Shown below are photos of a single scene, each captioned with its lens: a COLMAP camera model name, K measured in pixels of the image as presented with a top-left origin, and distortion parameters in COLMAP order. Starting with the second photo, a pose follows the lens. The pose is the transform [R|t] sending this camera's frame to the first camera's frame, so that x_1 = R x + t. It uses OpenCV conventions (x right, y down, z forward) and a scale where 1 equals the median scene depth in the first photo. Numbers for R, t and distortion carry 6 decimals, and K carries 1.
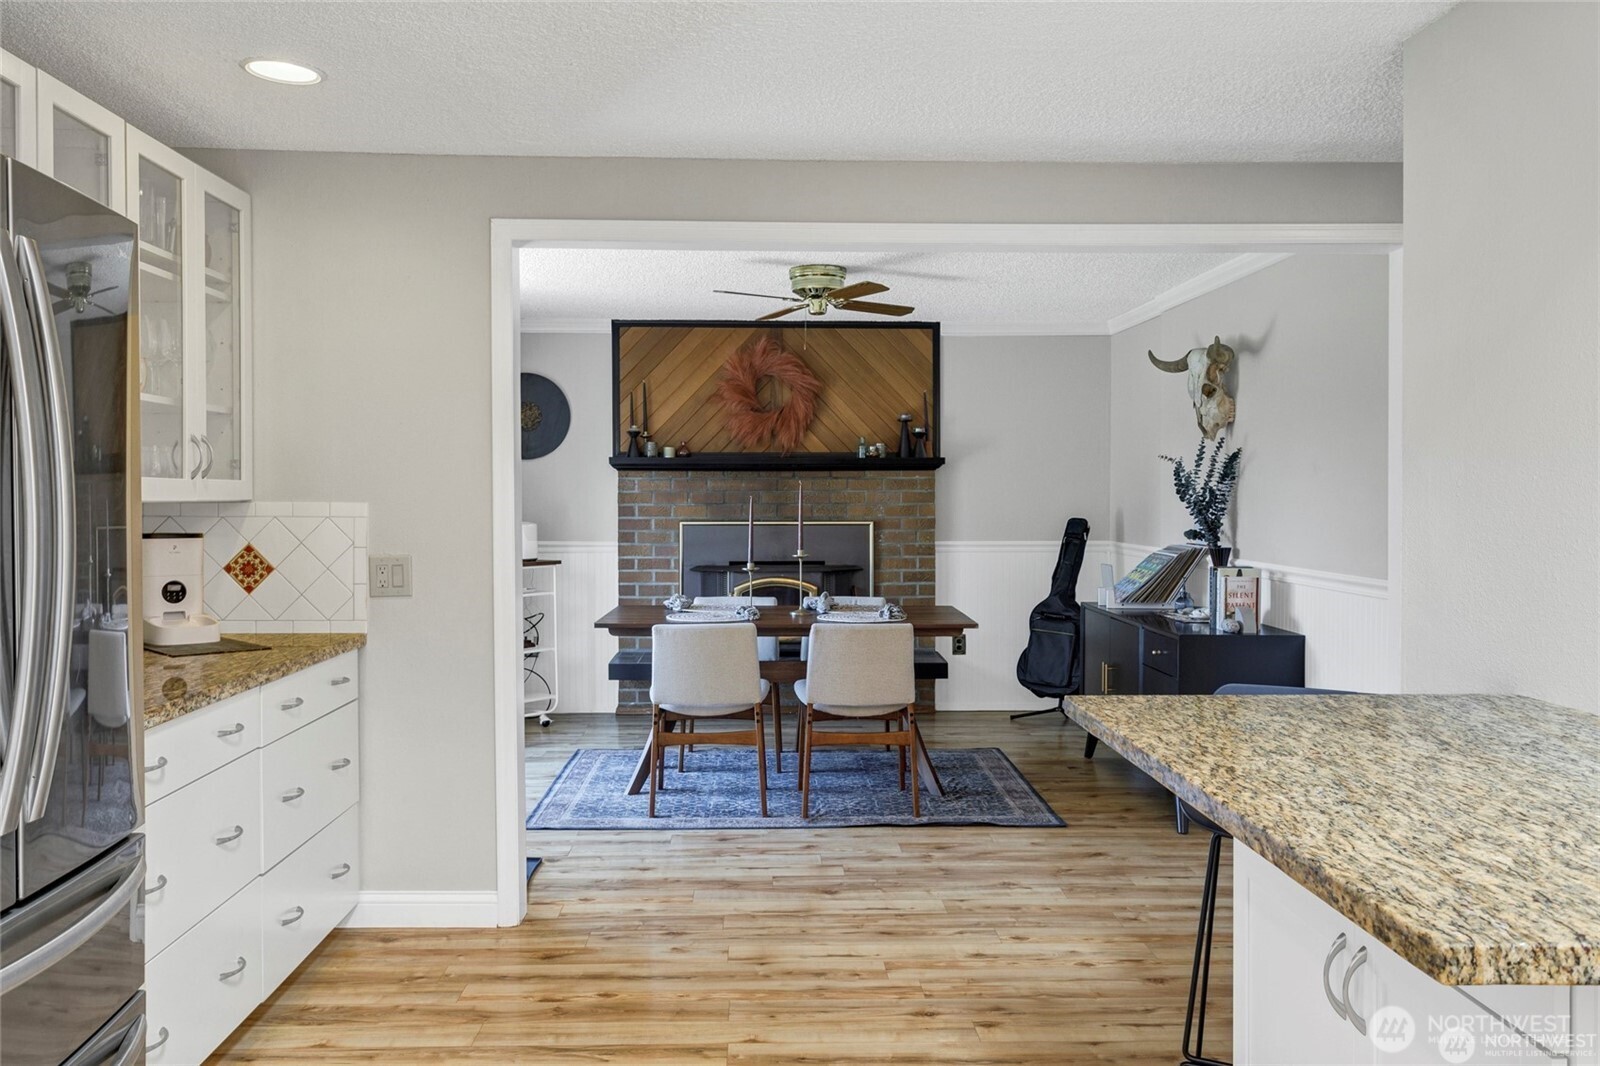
lens RADIAL K [[1299.4, 0, 788.8], [0, 1299.4, 523.7], [0, 0, 1]] dist [0.028155, -0.001767]
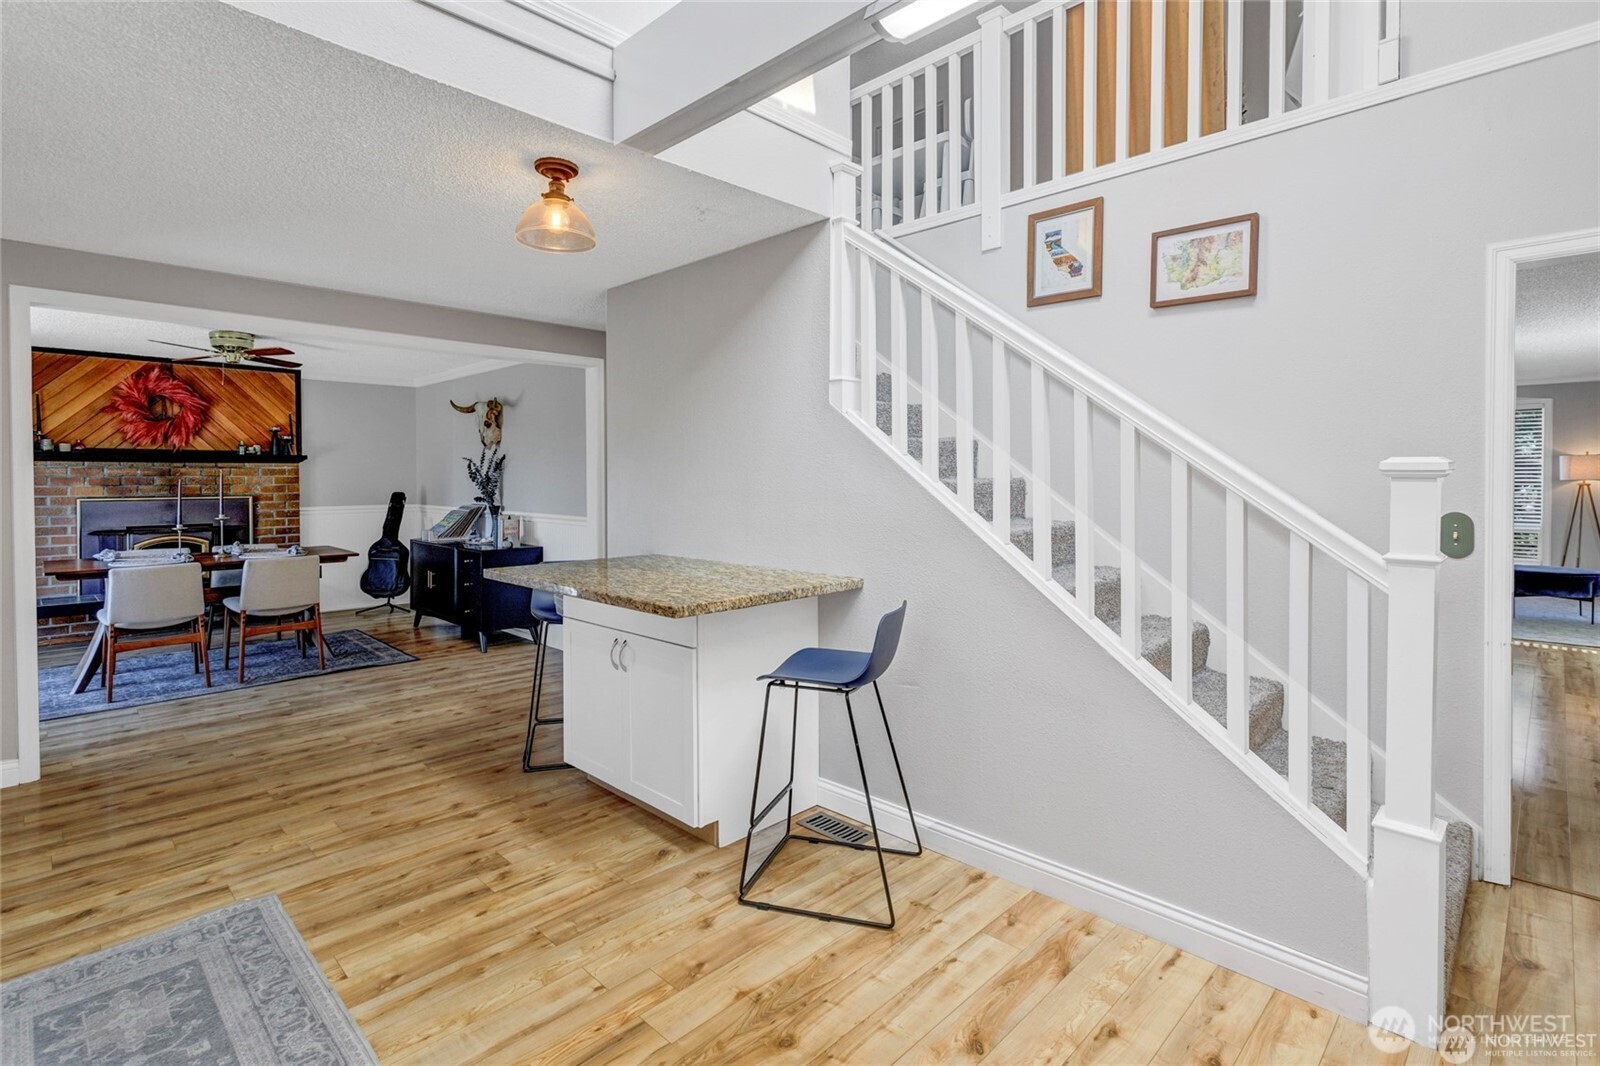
lens RADIAL K [[769.2, 0, 786.7], [0, 769.2, 483.3], [0, 0, 1]] dist [0.004147, 0.001341]
pose [[0.734359, -0.007014, 0.678725, -0.119377], [0.017308, 0.999815, -0.008394, 0.002205], [-0.678540, 0.017911, 0.734345, -0.126225]]
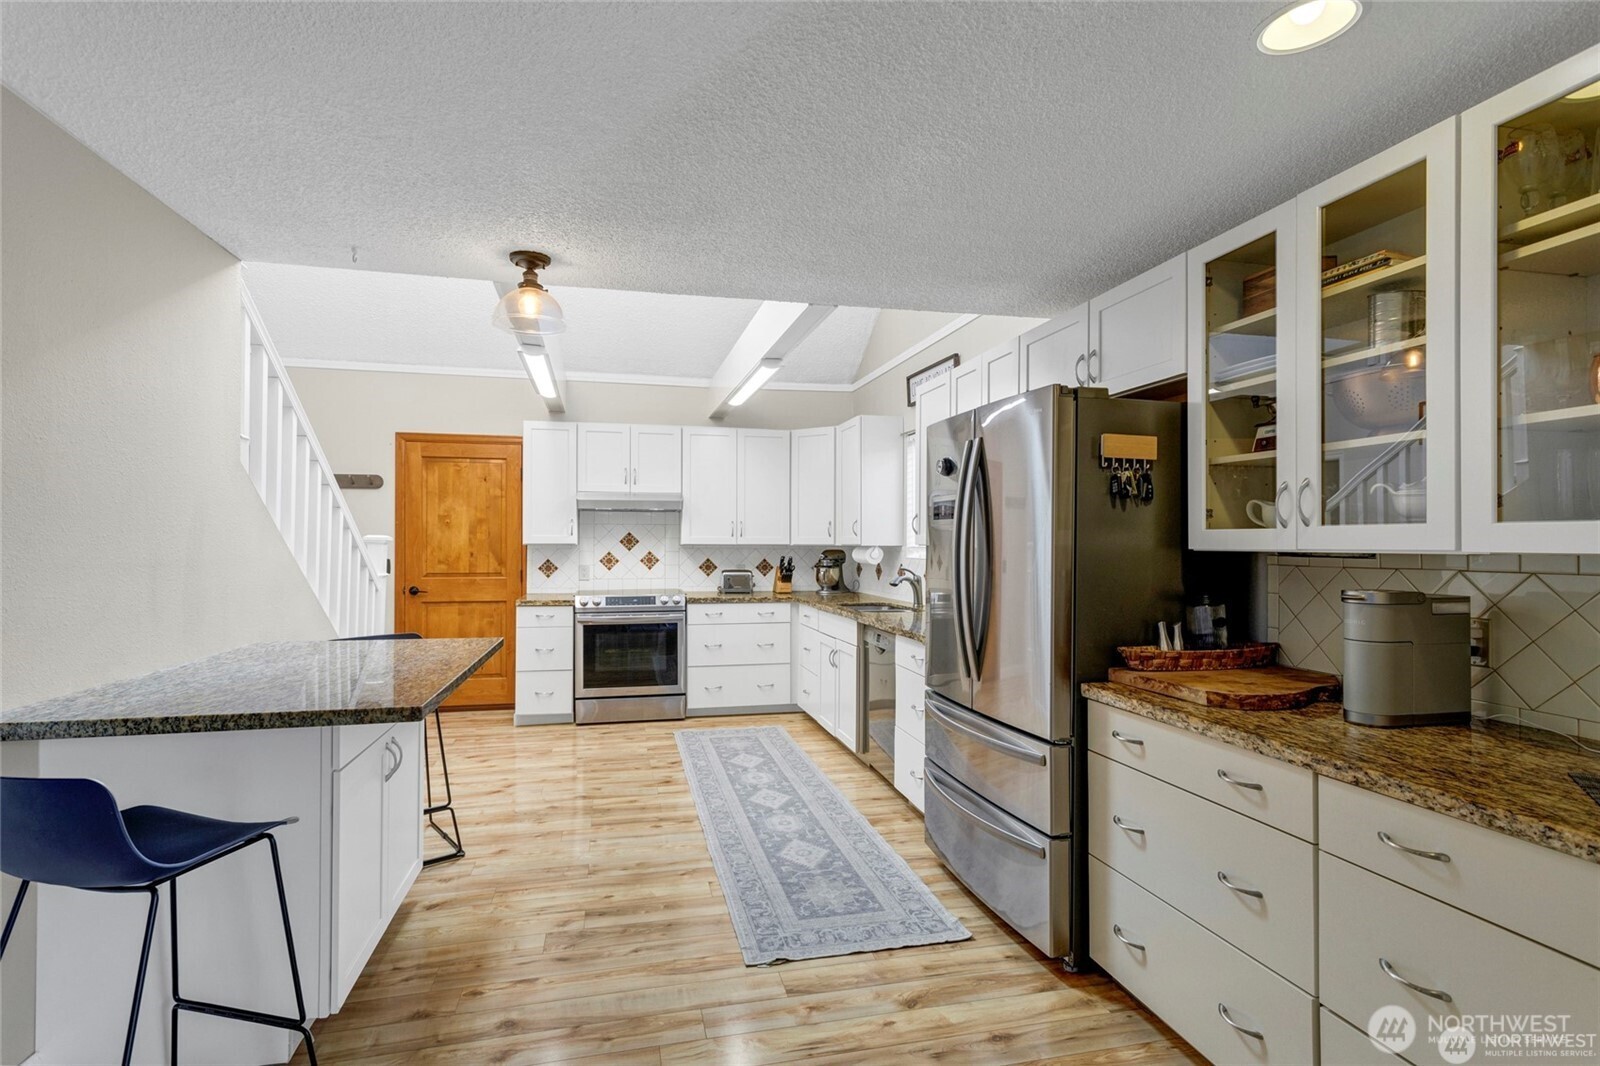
lens RADIAL K [[818.0, 0, 864.9], [0, 818.0, 544.0], [0, 0, 1]] dist [-0.000039, 0.000283]
pose [[-0.961351, -0.004038, -0.275296, 0.010010], [-0.009460, 0.999786, 0.018371, -0.015300], [0.275163, 0.020266, -0.961184, 0.743652]]
